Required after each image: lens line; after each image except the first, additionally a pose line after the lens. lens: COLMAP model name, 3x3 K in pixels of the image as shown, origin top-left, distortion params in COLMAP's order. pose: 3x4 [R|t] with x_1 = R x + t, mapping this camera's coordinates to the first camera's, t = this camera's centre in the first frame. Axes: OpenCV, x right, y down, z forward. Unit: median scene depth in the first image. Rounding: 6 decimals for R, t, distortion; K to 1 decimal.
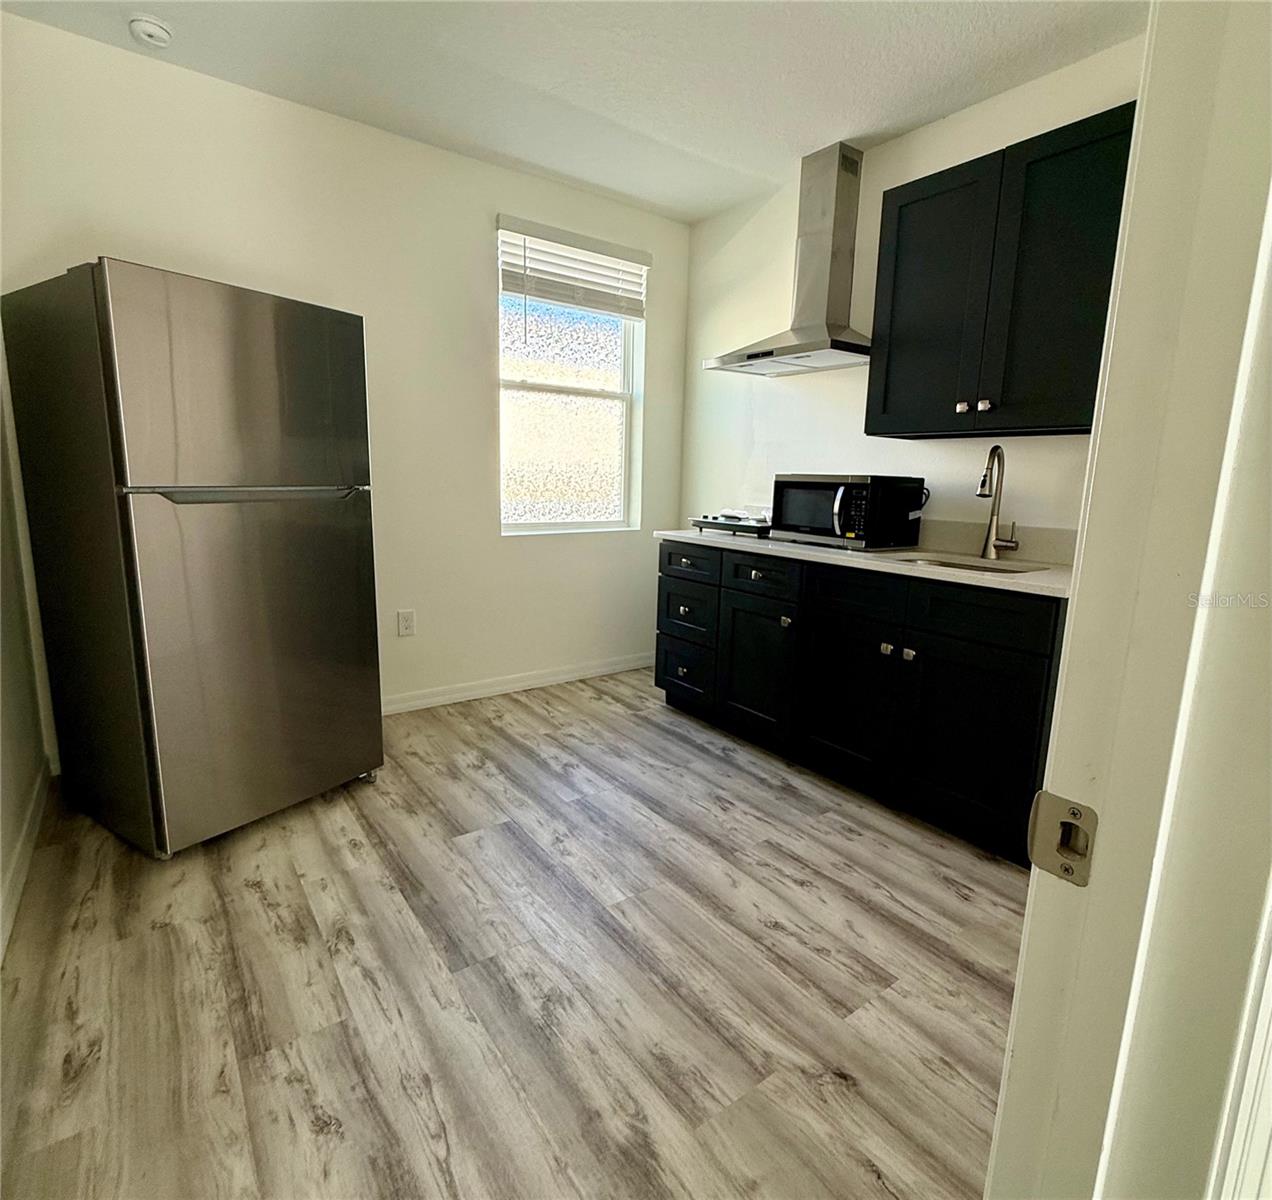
lens RADIAL K [[685.0, 0, 636.0], [0, 685.0, 600.0], [0, 0, 1]] dist [0.000681, 0.000006]
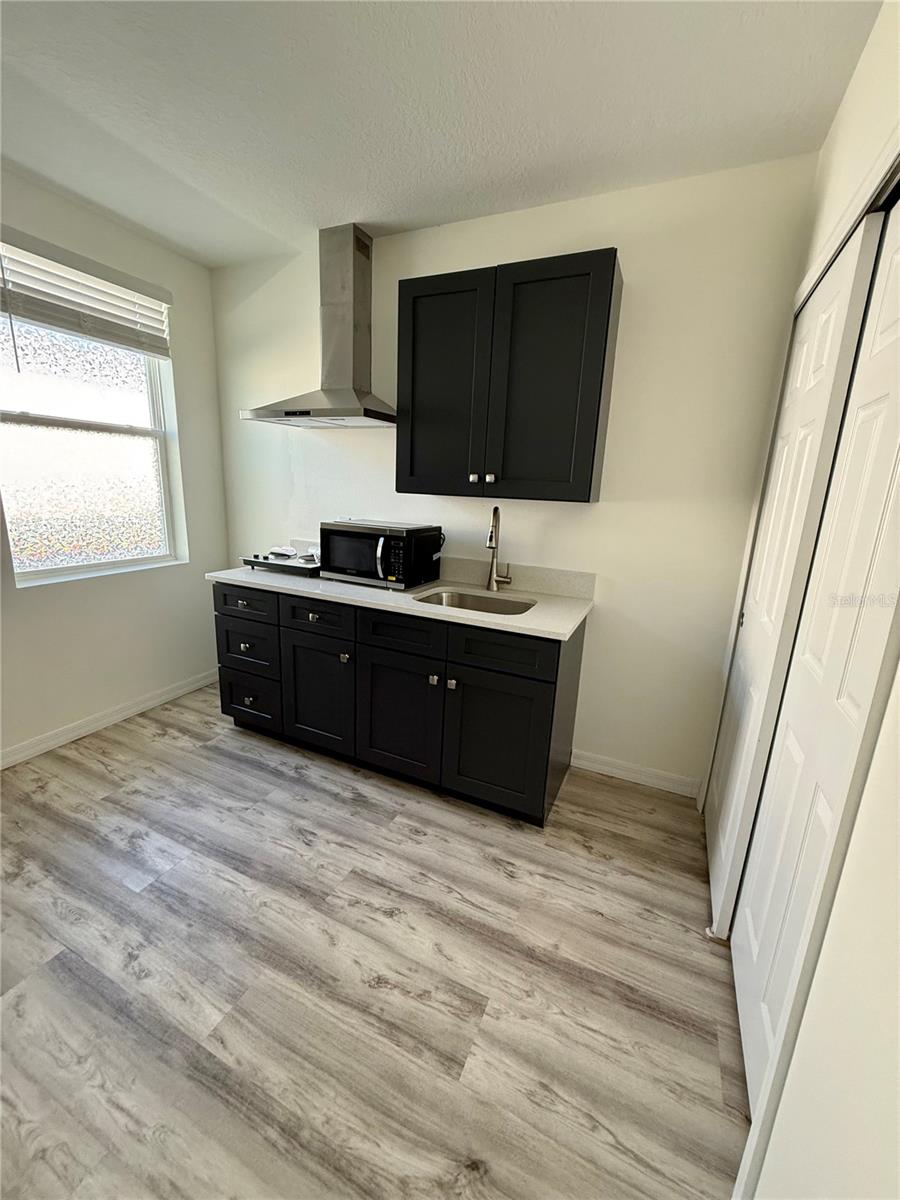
lens RADIAL K [[480.0, 0, 450.0], [0, 480.0, 600.0], [0, 0, 1]] dist [-0.001211, 0.000525]
pose [[0.875240, -0.101382, 0.472944, 0.003323], [0.063278, 0.993383, 0.095840, -0.129304], [-0.479531, -0.053956, 0.875865, 0.215895]]
